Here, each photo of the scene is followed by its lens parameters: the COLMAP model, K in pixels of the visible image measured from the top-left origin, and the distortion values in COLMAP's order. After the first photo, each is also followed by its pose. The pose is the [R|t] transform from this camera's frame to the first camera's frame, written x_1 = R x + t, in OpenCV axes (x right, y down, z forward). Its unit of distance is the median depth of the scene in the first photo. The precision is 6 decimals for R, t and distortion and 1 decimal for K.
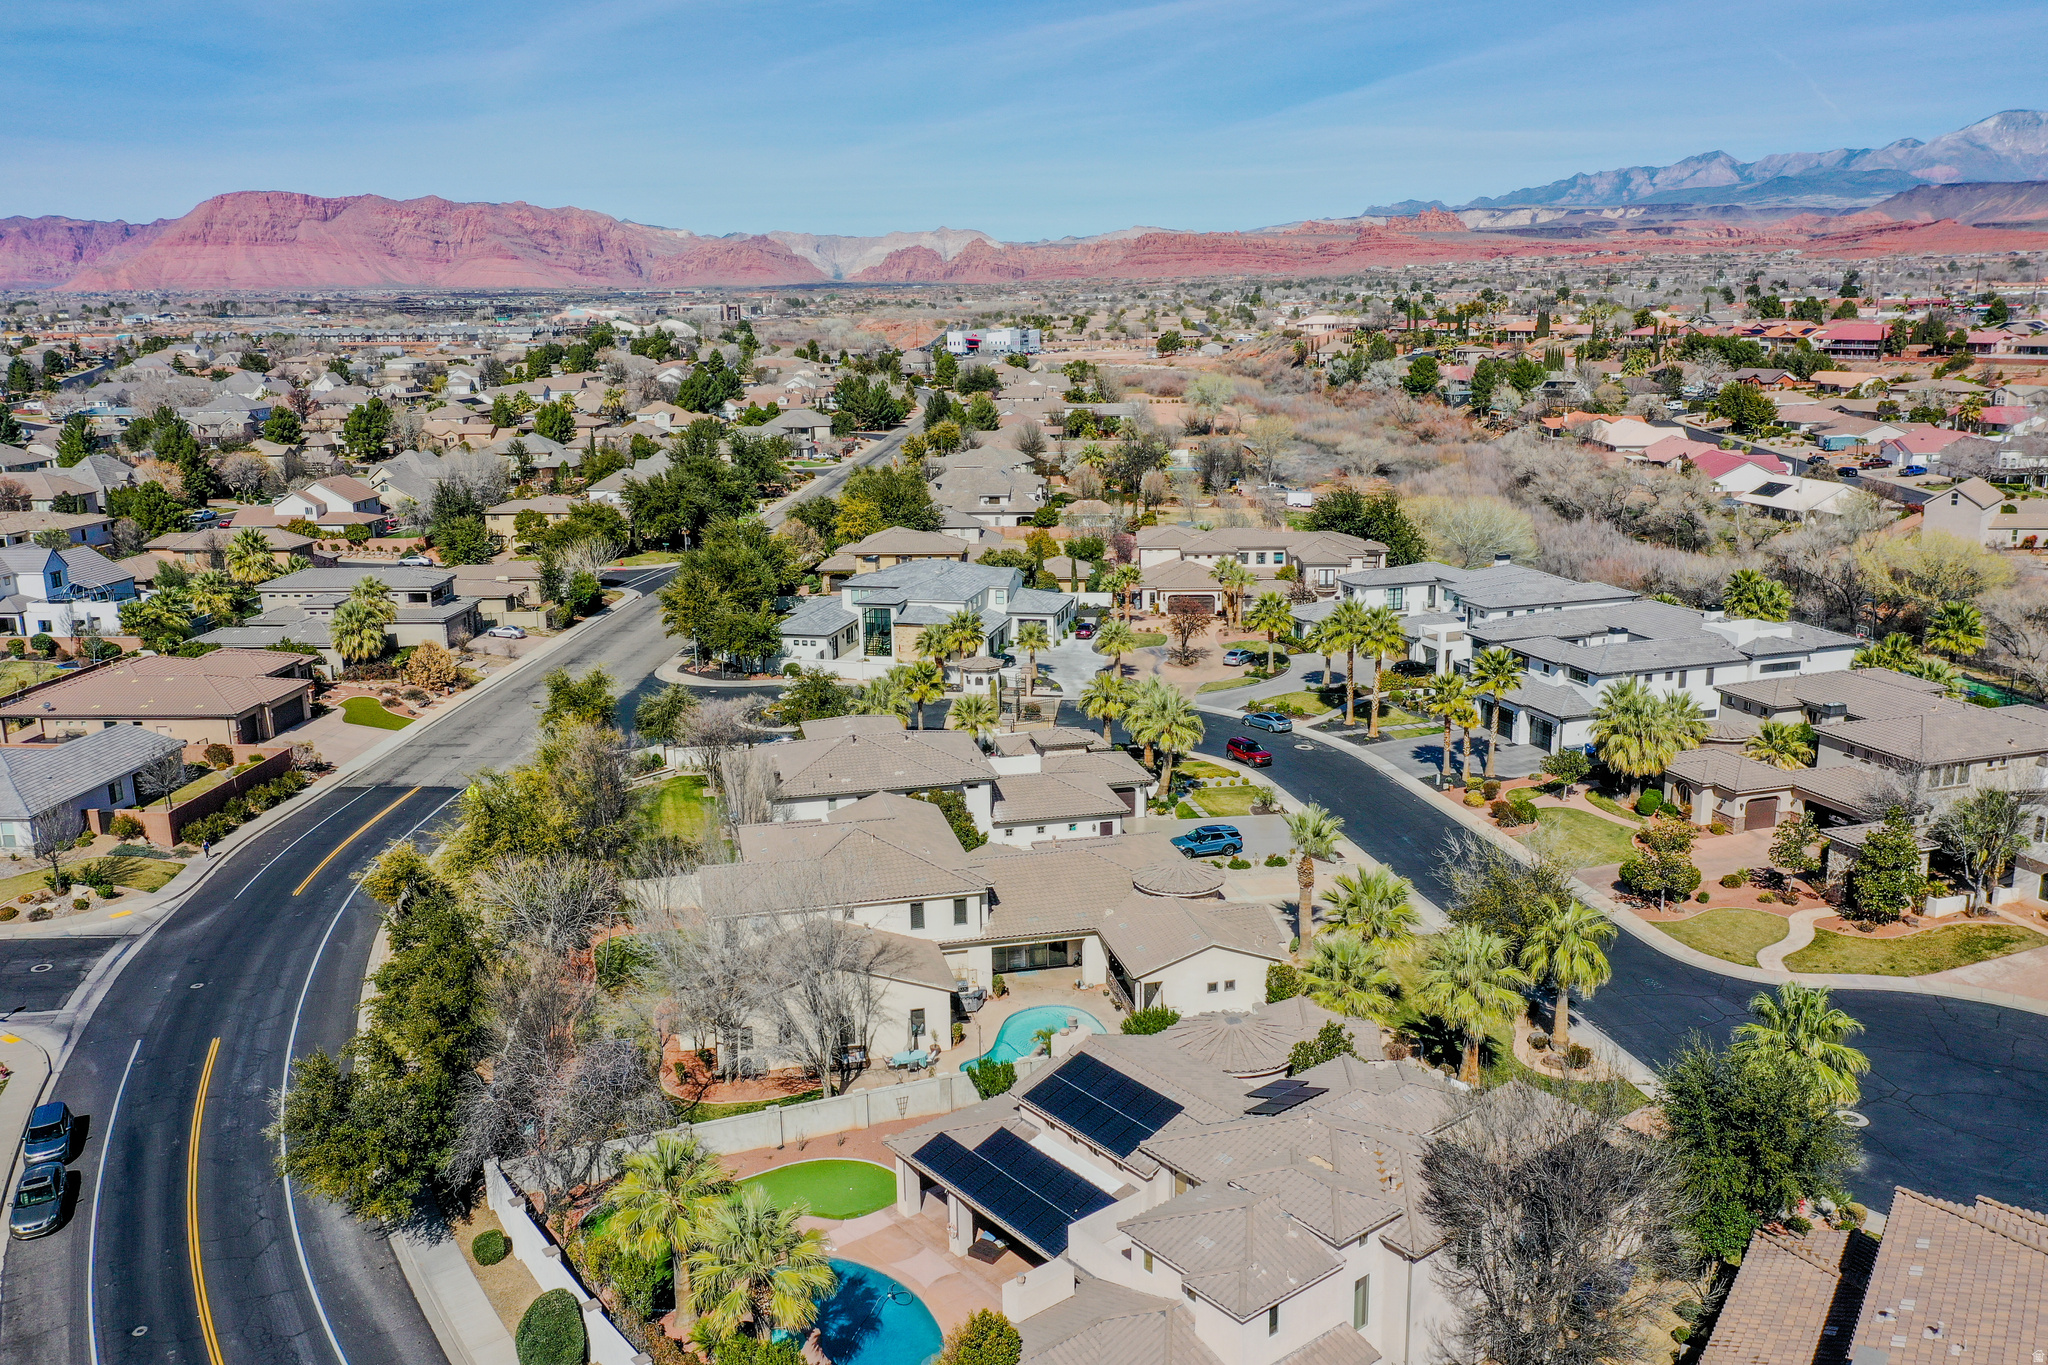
lens RADIAL K [[1622.3, 0, 1023.9], [0, 1622.3, 684.6], [0, 0, 1]] dist [0.008118, -0.005187]
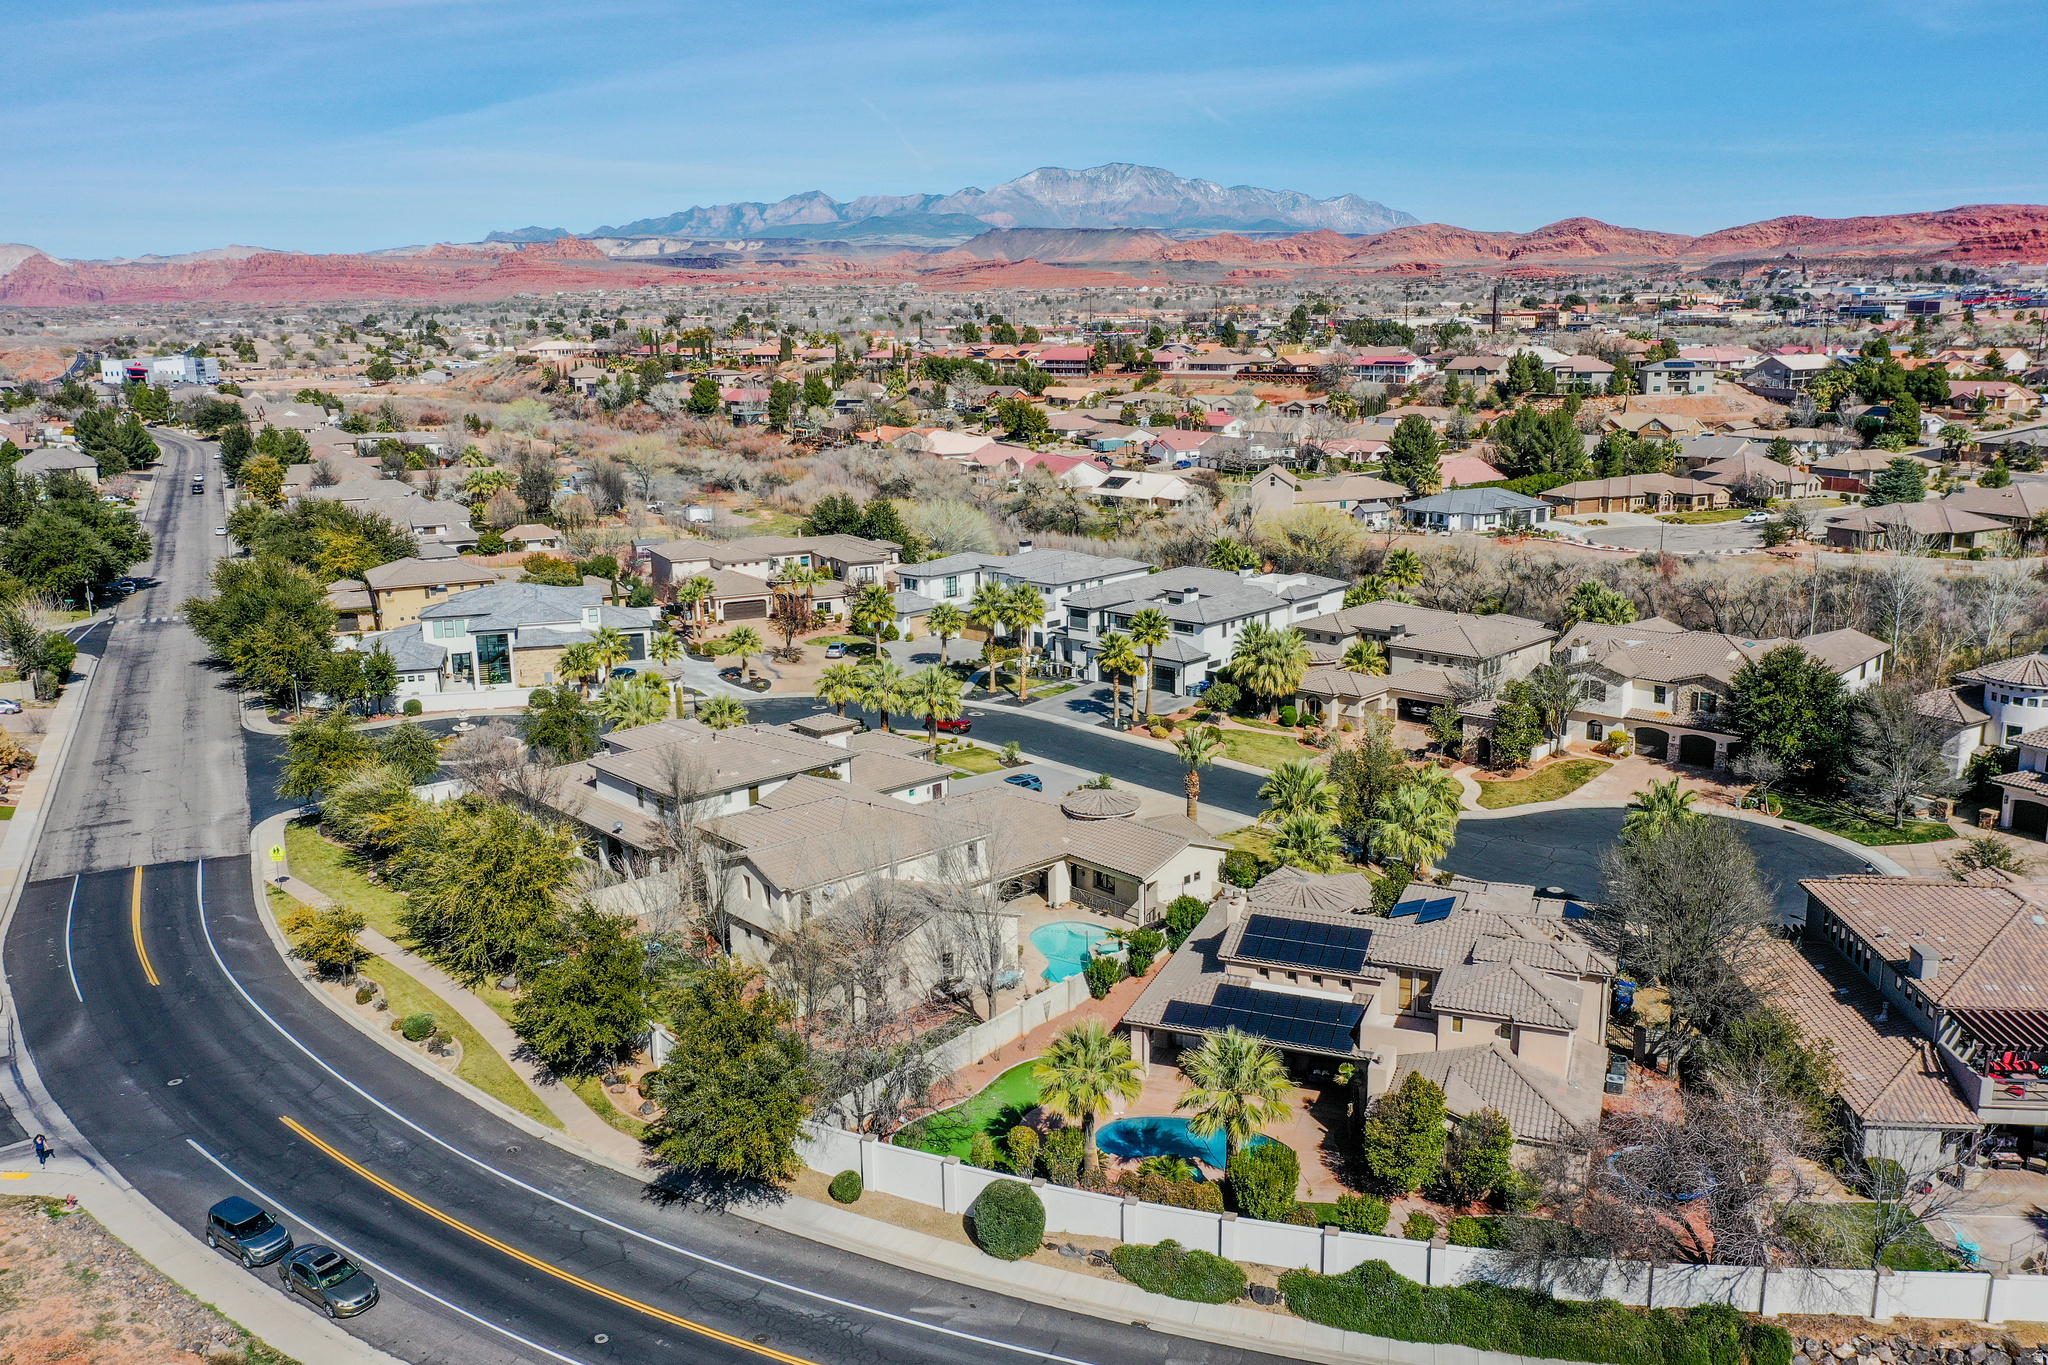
lens RADIAL K [[1622.3, 0, 1025.3], [0, 1622.3, 680.5], [0, 0, 1]] dist [0.008118, -0.005187]
pose [[0.868564, -0.103968, 0.484548, -0.145232], [0.112885, 0.993549, 0.010835, 0.002945], [-0.482549, 0.045288, 0.874697, -0.002934]]
